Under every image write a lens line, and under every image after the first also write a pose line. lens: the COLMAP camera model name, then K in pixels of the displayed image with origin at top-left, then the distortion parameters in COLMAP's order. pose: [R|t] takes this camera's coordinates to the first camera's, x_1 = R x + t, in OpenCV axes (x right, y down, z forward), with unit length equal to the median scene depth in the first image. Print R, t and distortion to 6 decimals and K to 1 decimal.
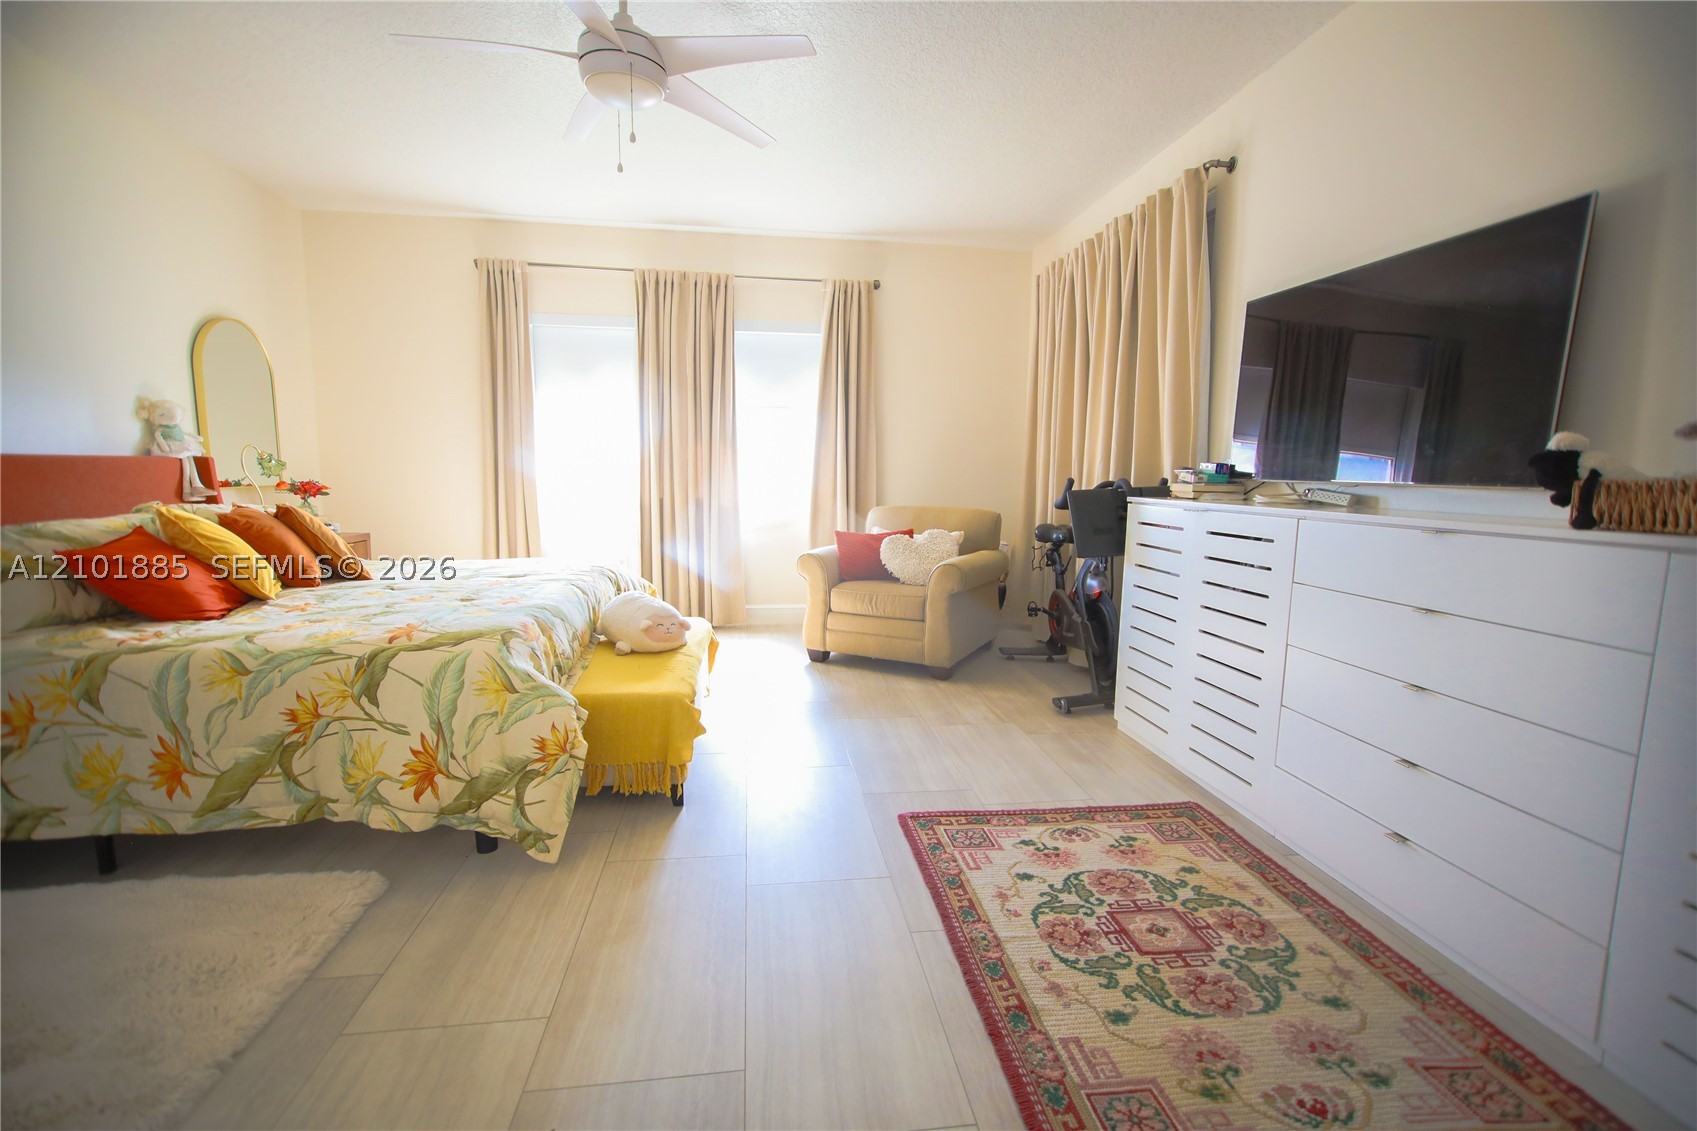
lens RADIAL K [[727.3, 0, 842.9], [0, 727.3, 564.1], [0, 0, 1]] dist [-0.002038, 0.004600]
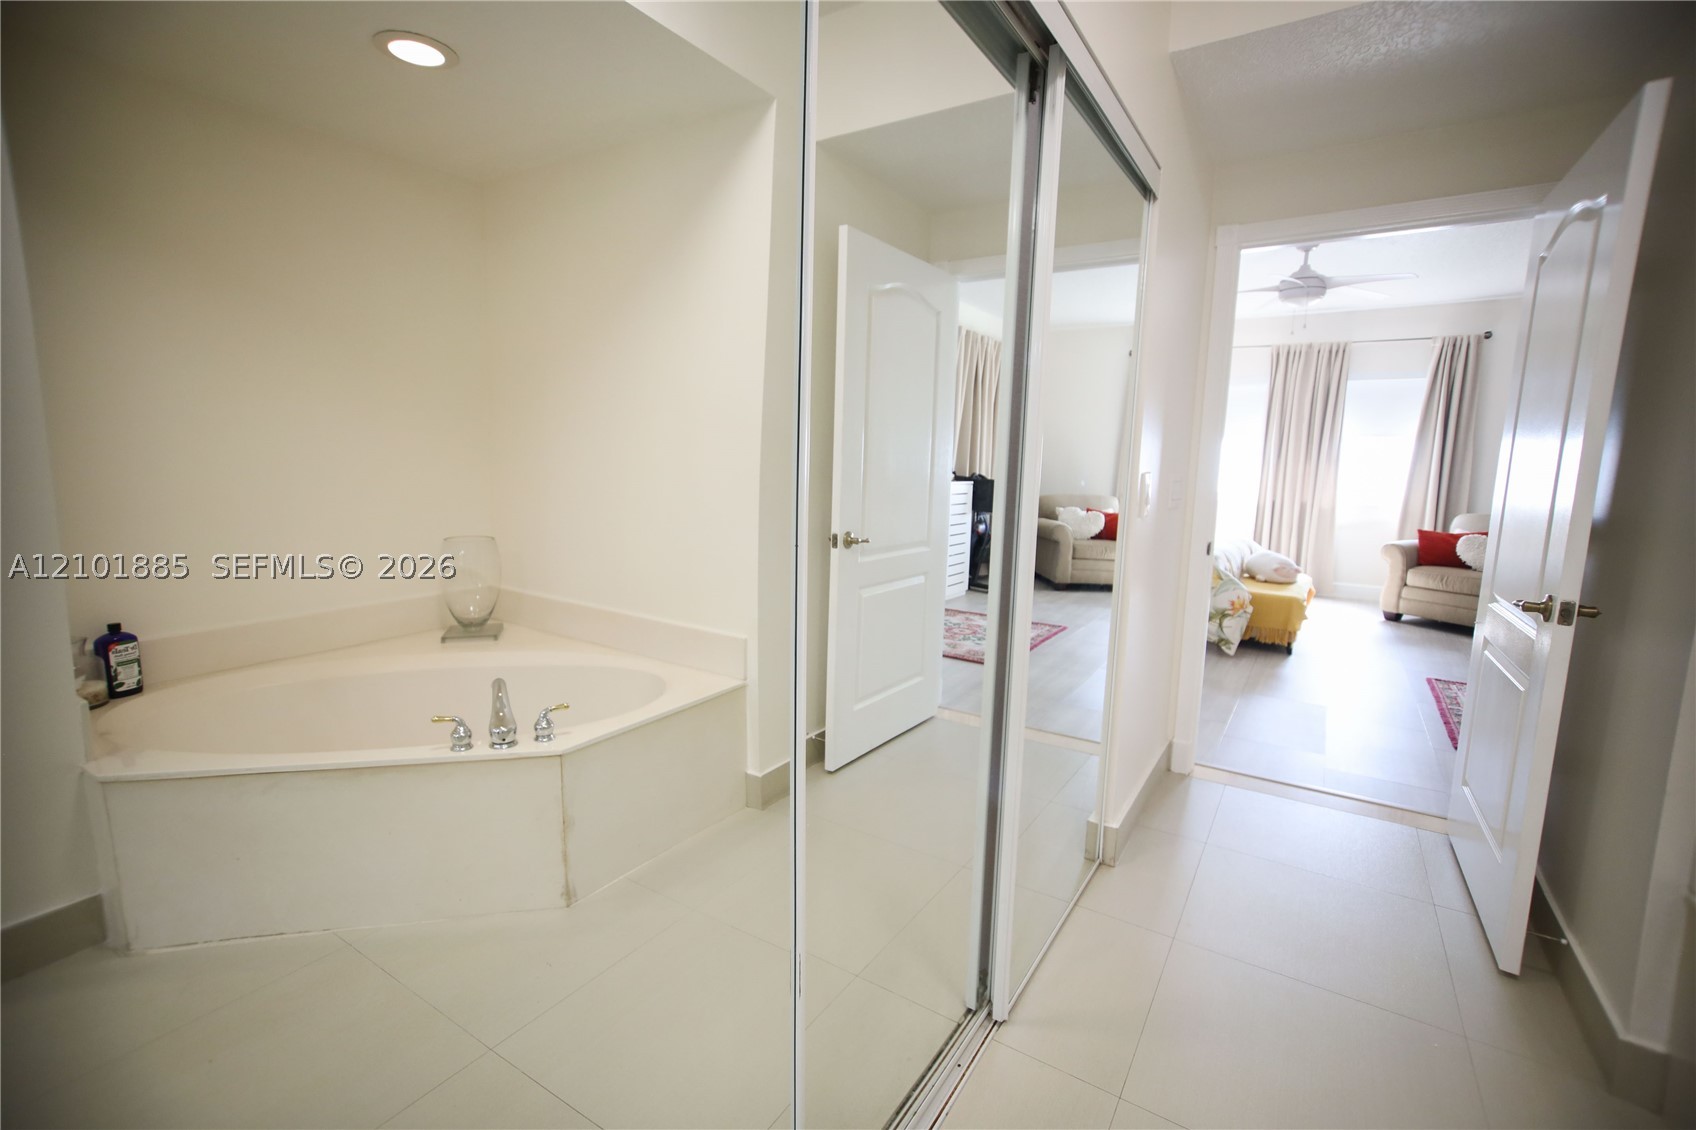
lens RADIAL K [[726.8, 0, 866.3], [0, 726.8, 565.5], [0, 0, 1]] dist [-0.002038, 0.004600]
pose [[0.761492, 0.093446, -0.641402, 0.117431], [-0.090735, 0.995178, 0.037264, 0.093459], [0.641791, 0.029822, 0.766299, -1.016209]]
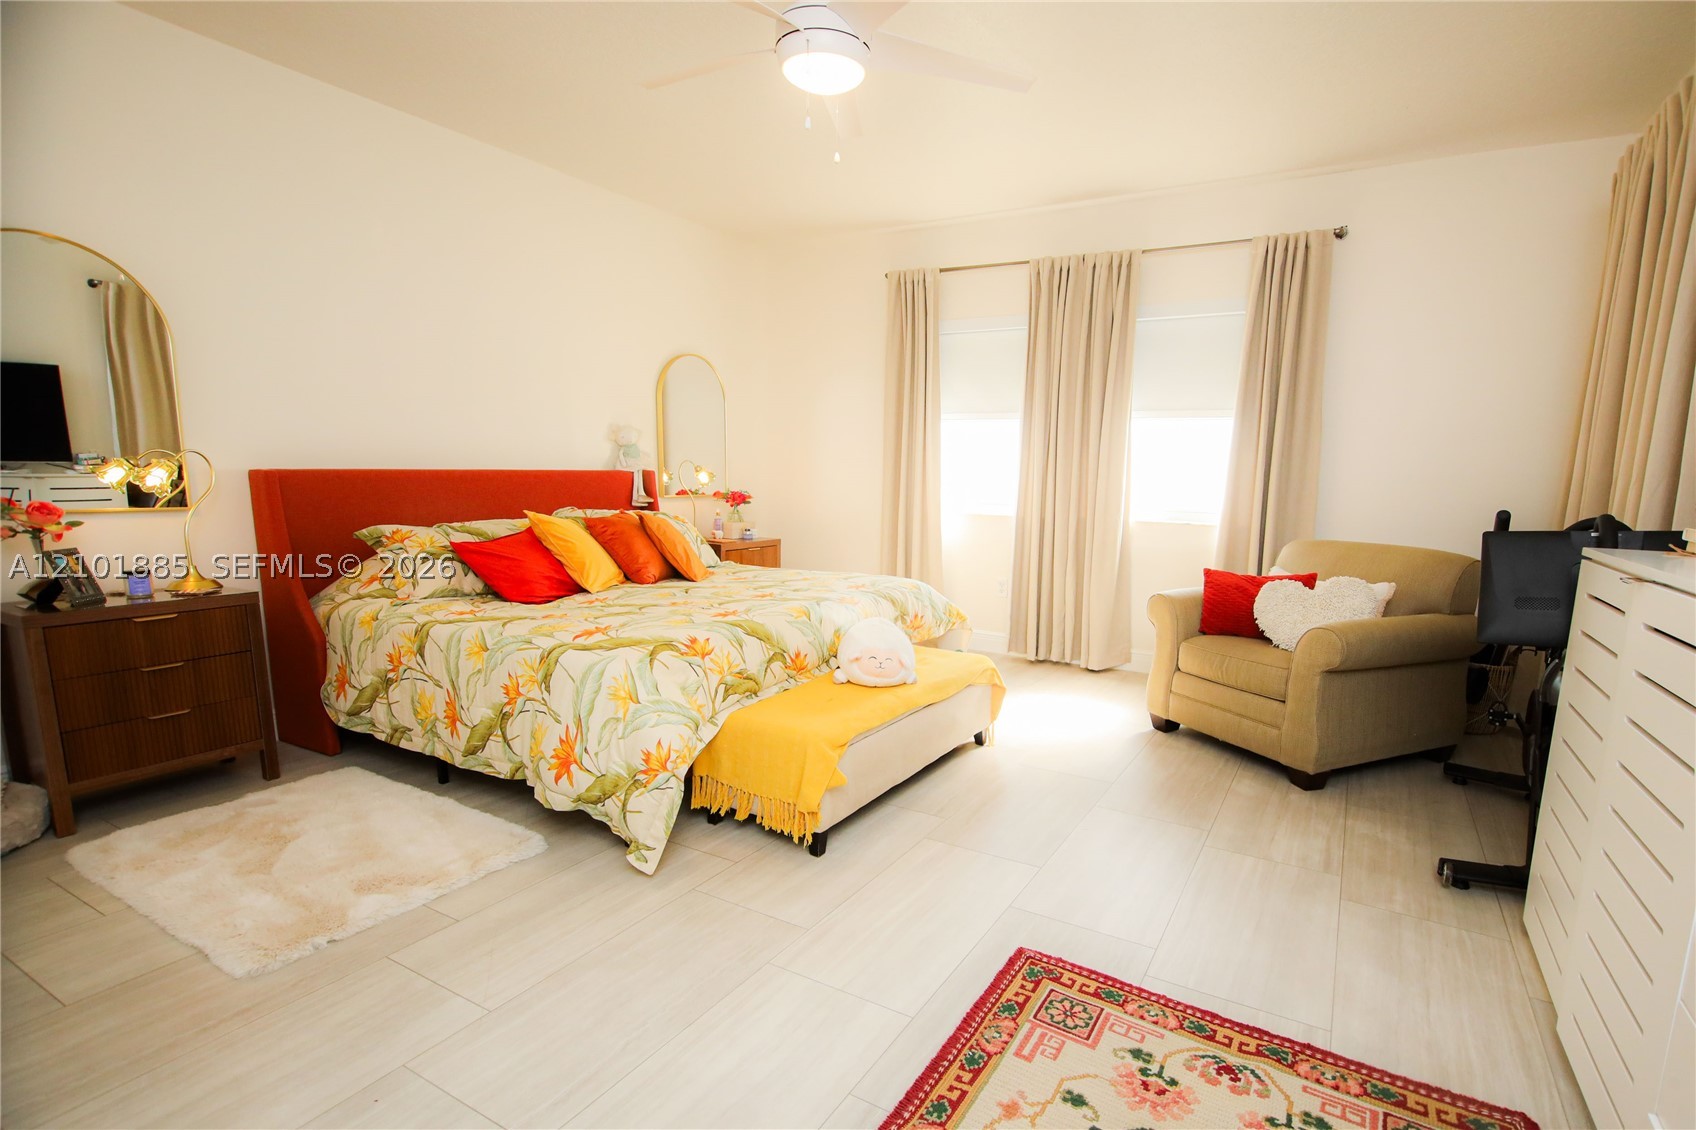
lens RADIAL K [[795.7, 0, 930.2], [0, 795.7, 601.9], [0, 0, 1]] dist [0.006567, 0.000093]
pose [[0.810448, 0.098491, -0.577471, 0.345946], [-0.084795, 0.995107, 0.050716, -0.039262], [0.579640, 0.007864, 0.814834, 0.203203]]
